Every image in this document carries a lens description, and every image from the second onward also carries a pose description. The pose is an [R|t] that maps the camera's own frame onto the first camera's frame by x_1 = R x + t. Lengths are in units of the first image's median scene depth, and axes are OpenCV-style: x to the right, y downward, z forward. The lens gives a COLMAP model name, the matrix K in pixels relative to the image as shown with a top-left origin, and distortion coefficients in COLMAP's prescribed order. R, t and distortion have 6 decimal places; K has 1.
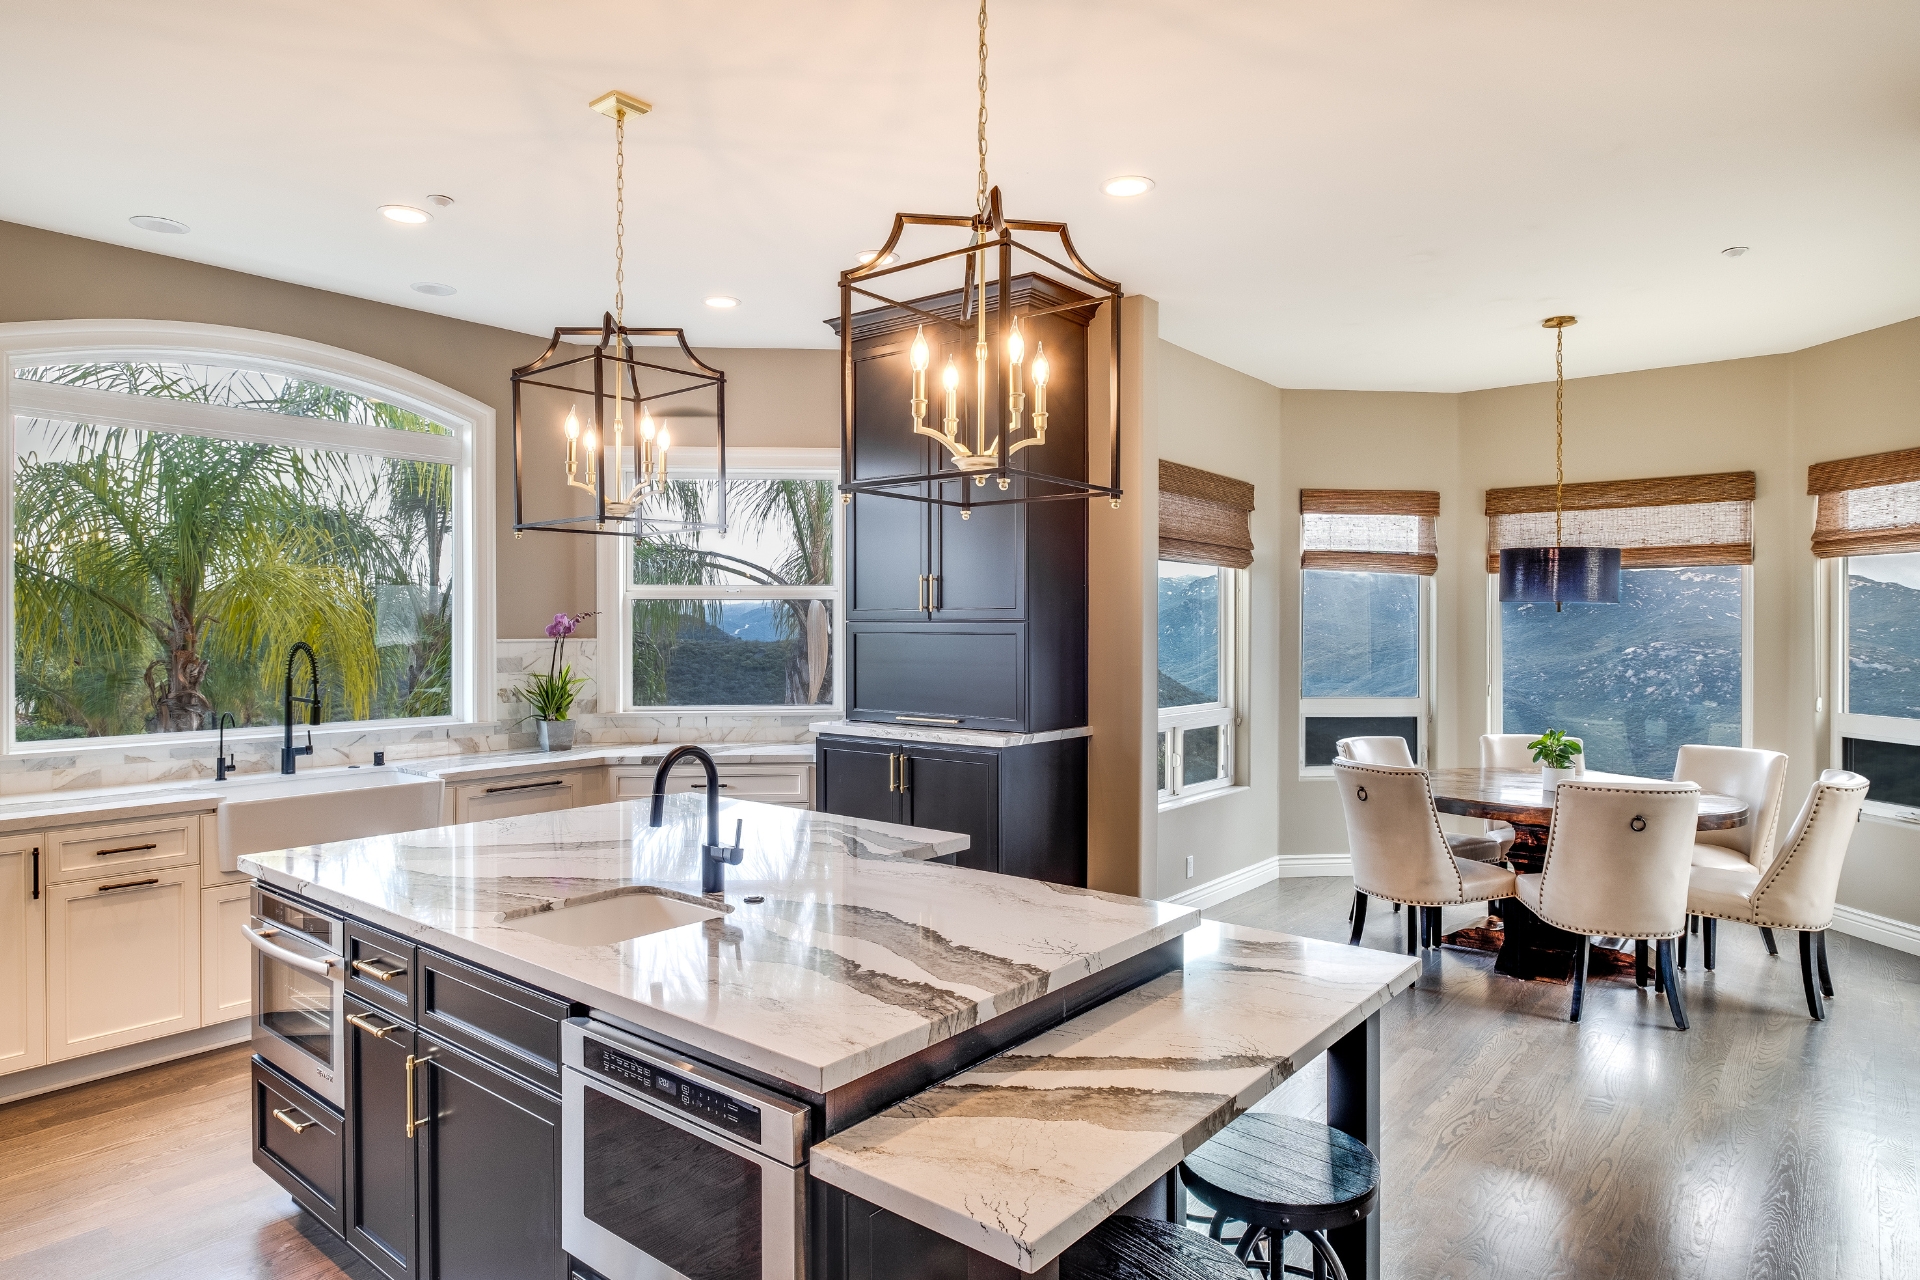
lens RADIAL K [[1112.3, 0, 960.0], [0, 1112.3, 640.0], [0, 0, 1]] dist [-0.001008, -0.000166]
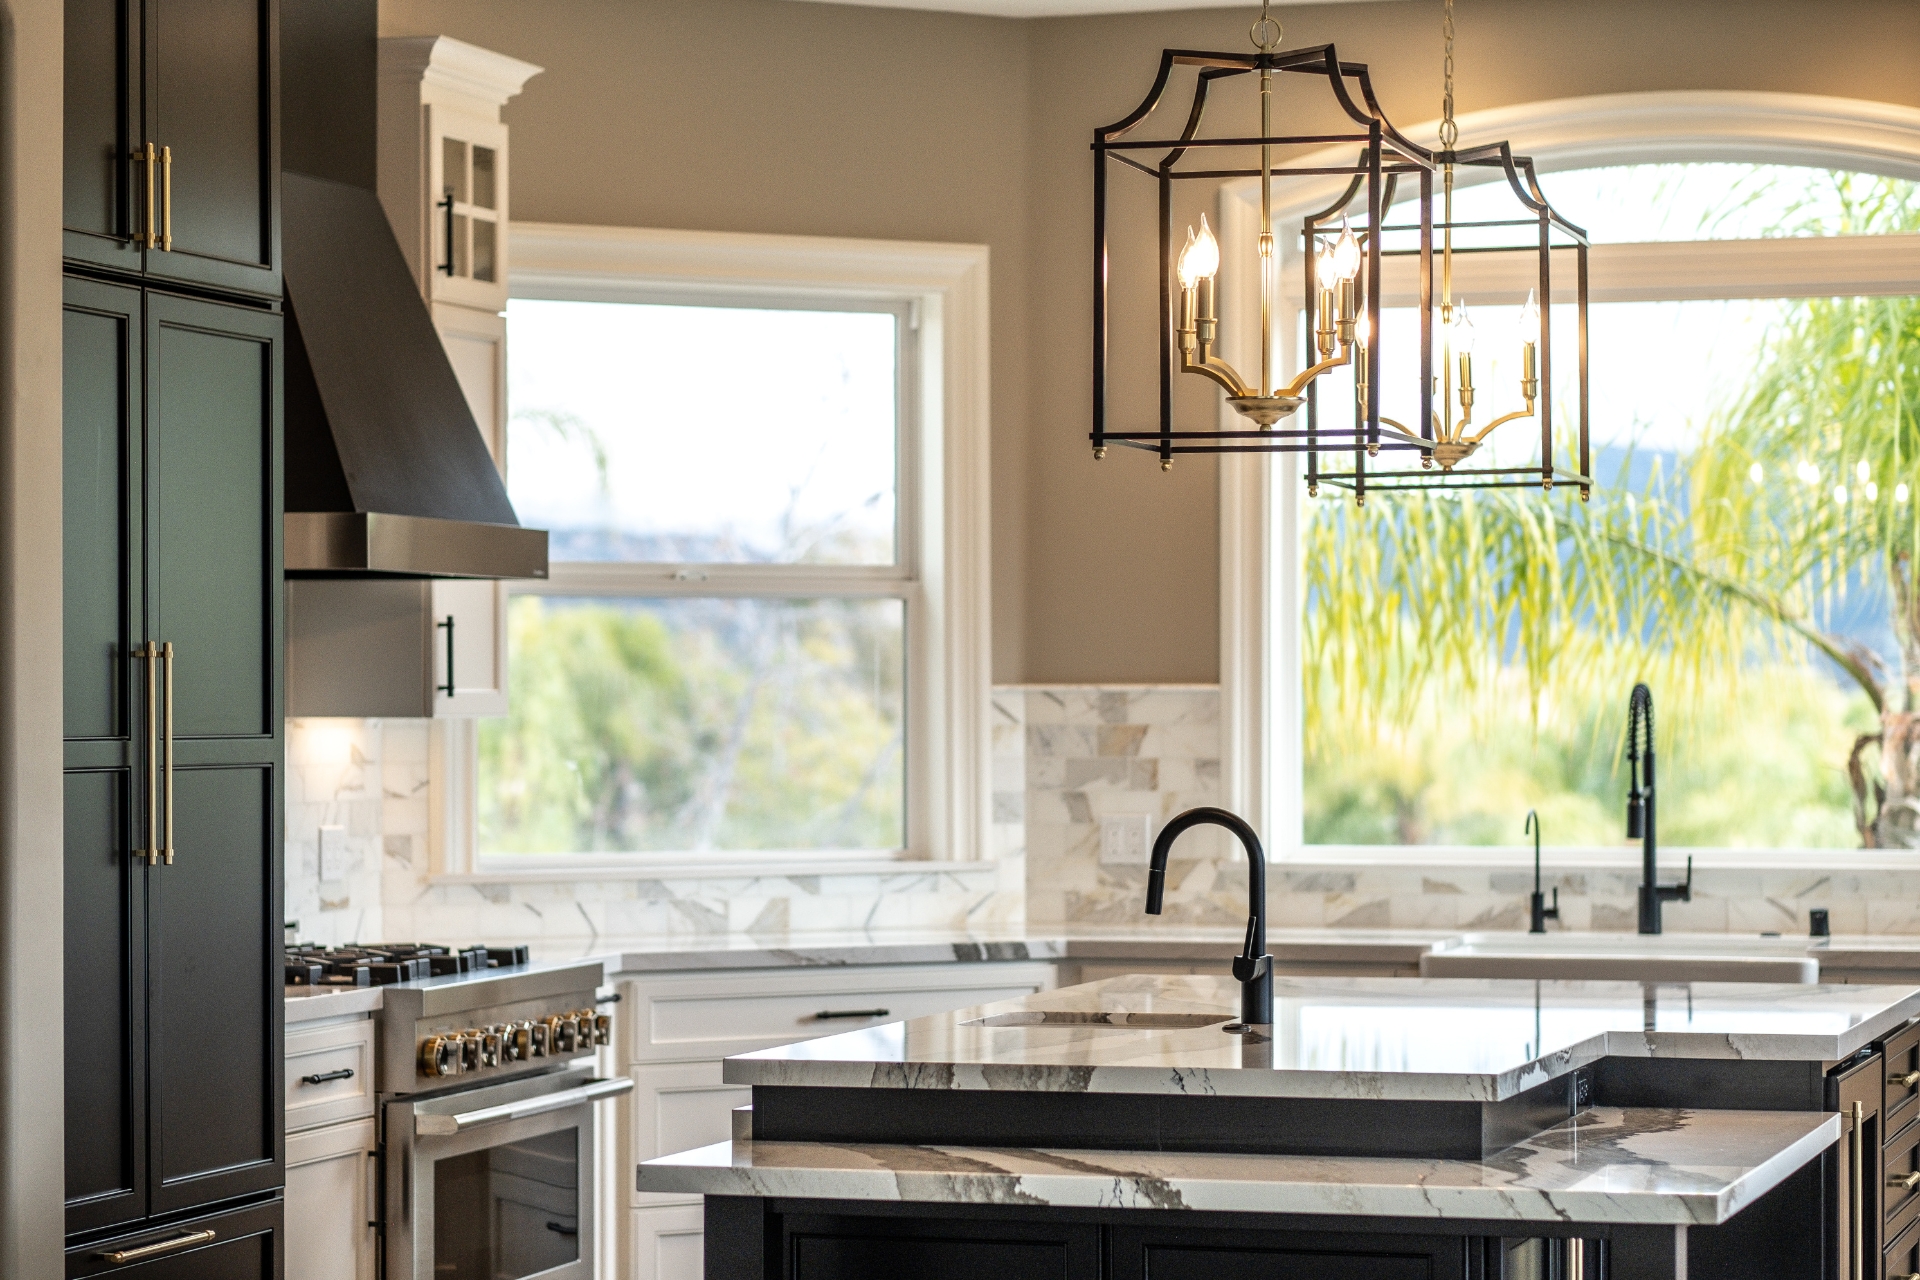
lens RADIAL K [[4895.2, 0, 990.0], [0, 4895.2, 644.7], [0, 0, 1]] dist [0.069832, -0.511009]
pose [[0.388661, -0.012117, -0.921301, 1.414215], [-0.008039, 0.999831, -0.016541, 0.024659], [0.921346, 0.013835, 0.388498, -0.185153]]
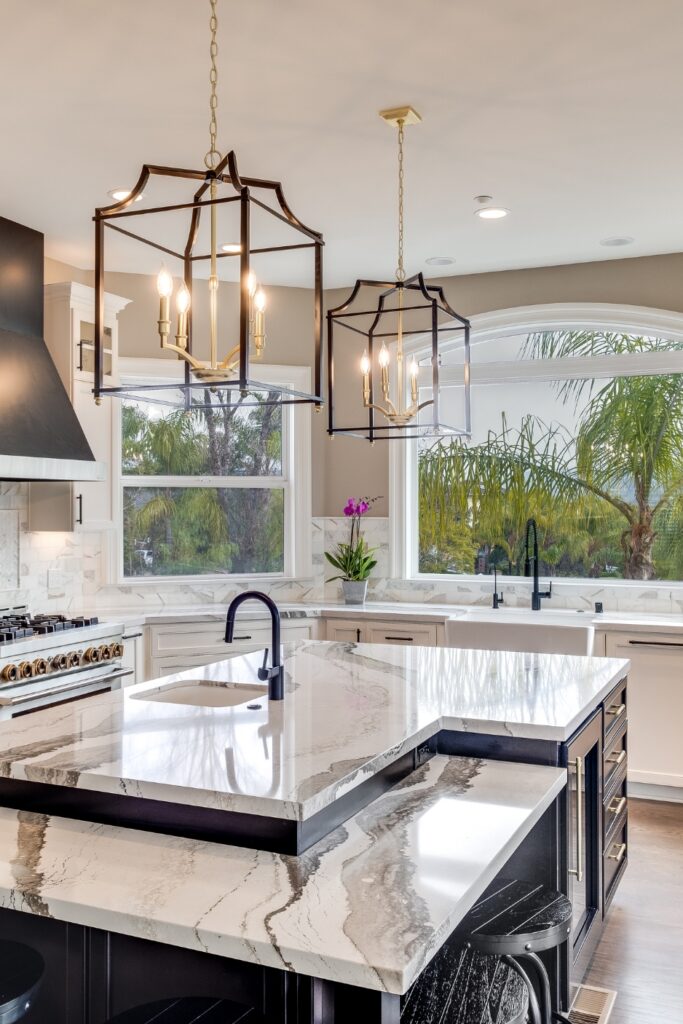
lens RADIAL K [[969.5, 0, 330.9], [0, 969.5, 499.5], [0, 0, 1]] dist [-0.004977, -0.006896]
pose [[0.254785, -0.009924, -0.966947, 0.542218], [-0.009495, 0.999873, -0.012764, -0.003612], [0.966951, 0.012433, 0.254658, 0.428714]]
